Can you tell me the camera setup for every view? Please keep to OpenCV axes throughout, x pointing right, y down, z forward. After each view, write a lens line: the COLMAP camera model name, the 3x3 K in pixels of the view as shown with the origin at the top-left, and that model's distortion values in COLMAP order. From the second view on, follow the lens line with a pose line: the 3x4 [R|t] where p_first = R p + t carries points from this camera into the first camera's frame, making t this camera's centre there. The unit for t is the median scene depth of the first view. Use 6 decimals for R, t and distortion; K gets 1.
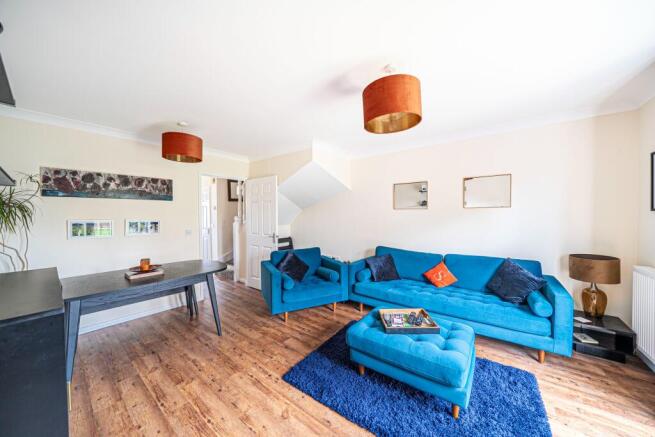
lens RADIAL K [[226.9, 0, 327.5], [0, 226.9, 218.5], [0, 0, 1]] dist [-0.023112, 0.000029]
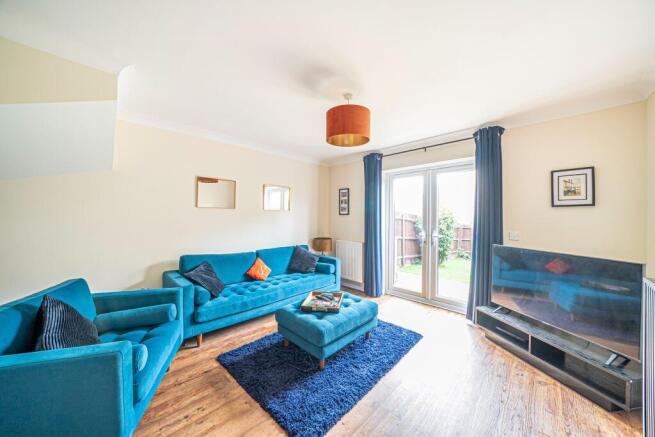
lens RADIAL K [[226.9, 0, 327.5], [0, 226.9, 218.5], [0, 0, 1]] dist [-0.023112, 0.000029]
pose [[0.122337, 0.002349, 0.992486, -0.619208], [0.006719, 0.999972, -0.003195, 0.009516], [-0.992466, 0.007059, 0.122318, 0.608884]]
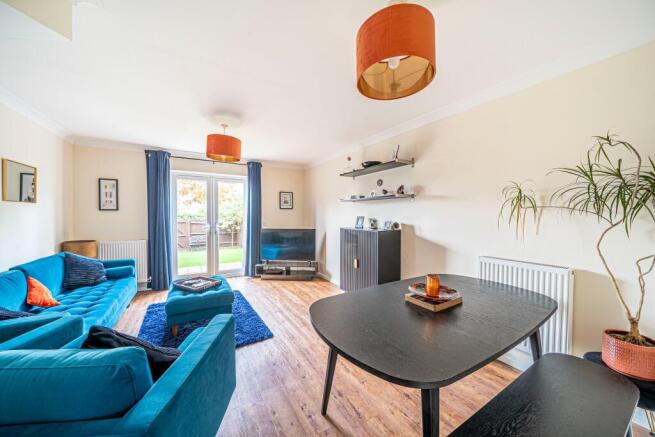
lens RADIAL K [[226.9, 0, 327.5], [0, 226.9, 218.5], [0, 0, 1]] dist [-0.023112, 0.000029]
pose [[-0.936209, -0.001983, 0.351437, -0.676333], [0.007714, 0.999627, 0.026191, 0.001890], [-0.351358, 0.027231, -0.935845, 1.492637]]
